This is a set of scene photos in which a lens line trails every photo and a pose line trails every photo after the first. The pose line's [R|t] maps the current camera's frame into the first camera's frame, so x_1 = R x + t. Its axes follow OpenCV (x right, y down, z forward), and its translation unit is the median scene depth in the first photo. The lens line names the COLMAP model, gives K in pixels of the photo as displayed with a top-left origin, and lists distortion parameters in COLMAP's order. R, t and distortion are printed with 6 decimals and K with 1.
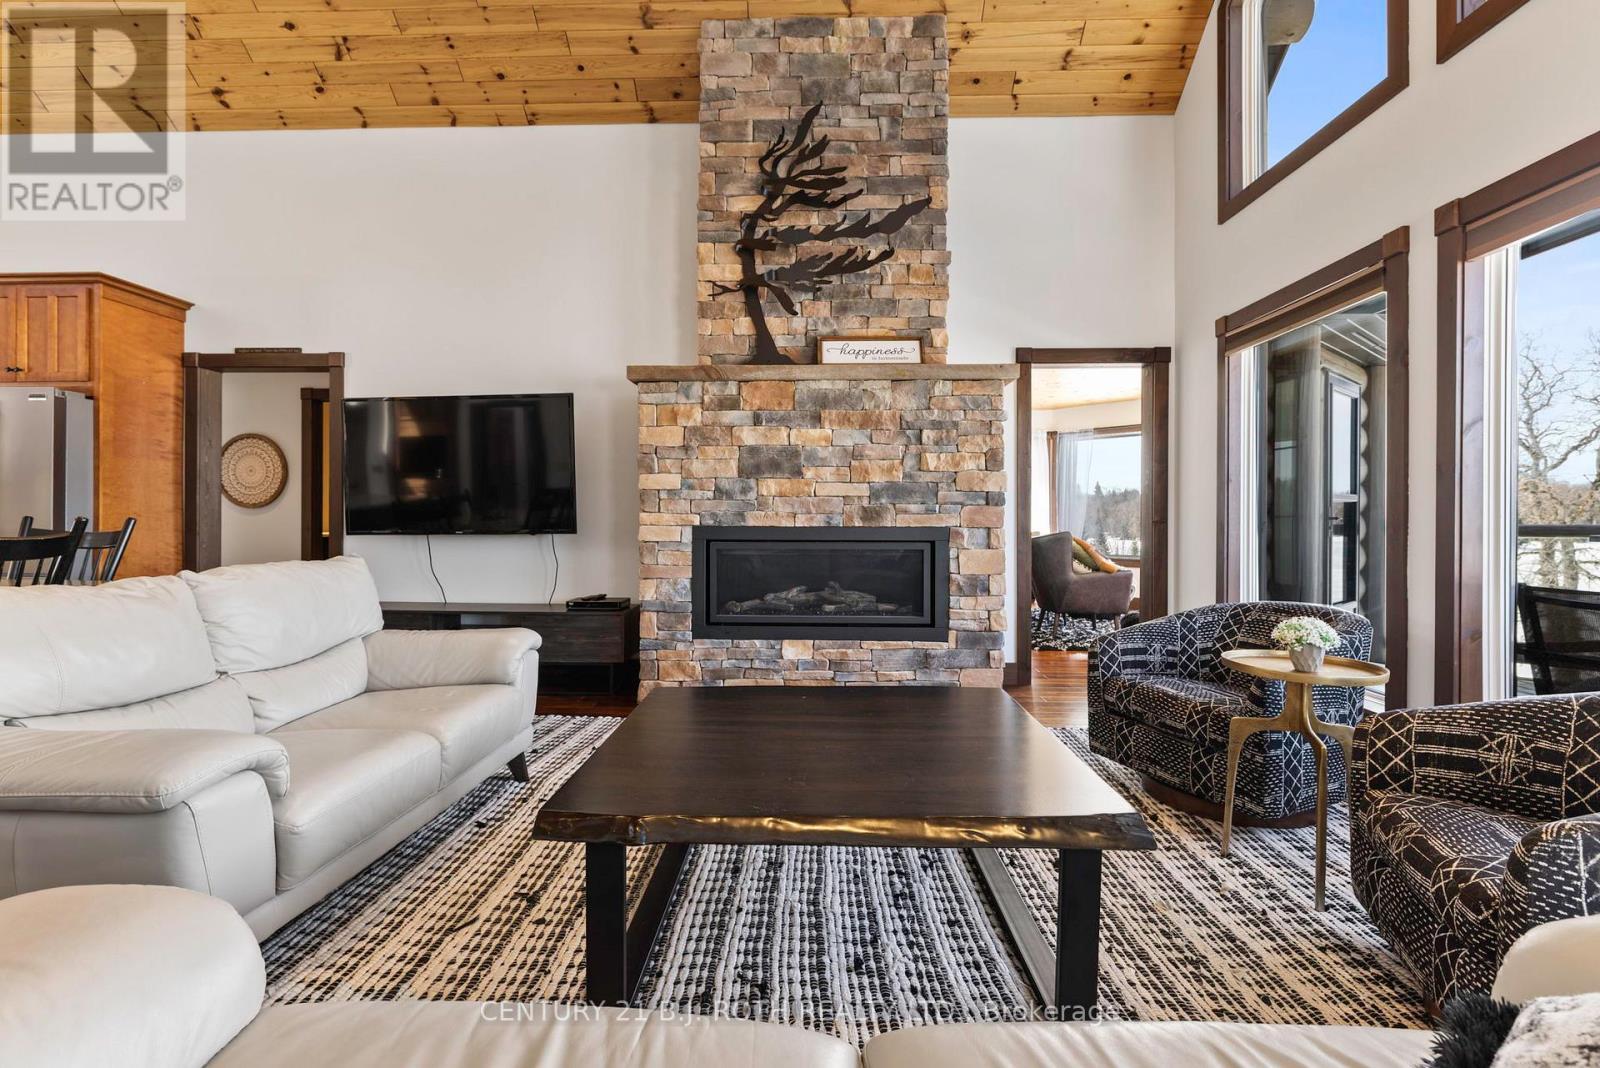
lens RADIAL K [[742.2, 0, 782.3], [0, 742.2, 510.3], [0, 0, 1]] dist [0.000030, -0.000111]
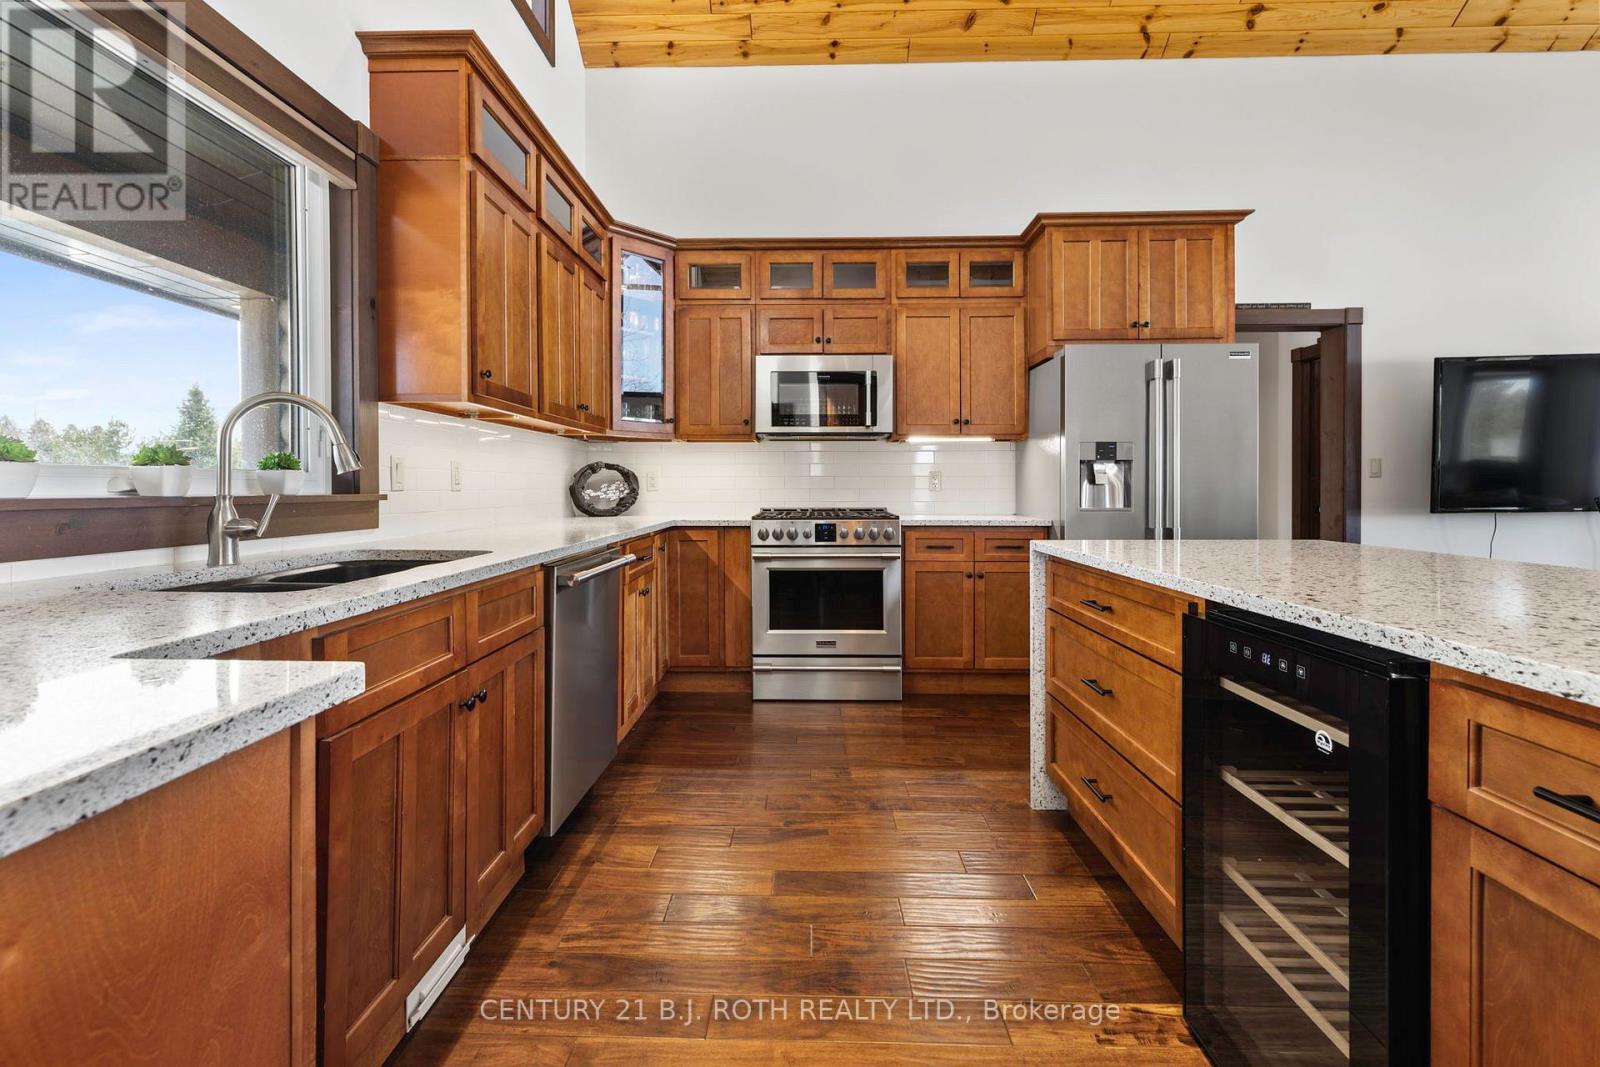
lens RADIAL K [[688.6, 0, 789.1], [0, 688.6, 491.8], [0, 0, 1]] dist [0.003079, -0.000299]
pose [[0.999940, -0.007549, 0.007950, -1.504115], [0.007495, 0.999949, 0.006815, -0.003557], [-0.008001, -0.006755, 0.999945, 0.209016]]
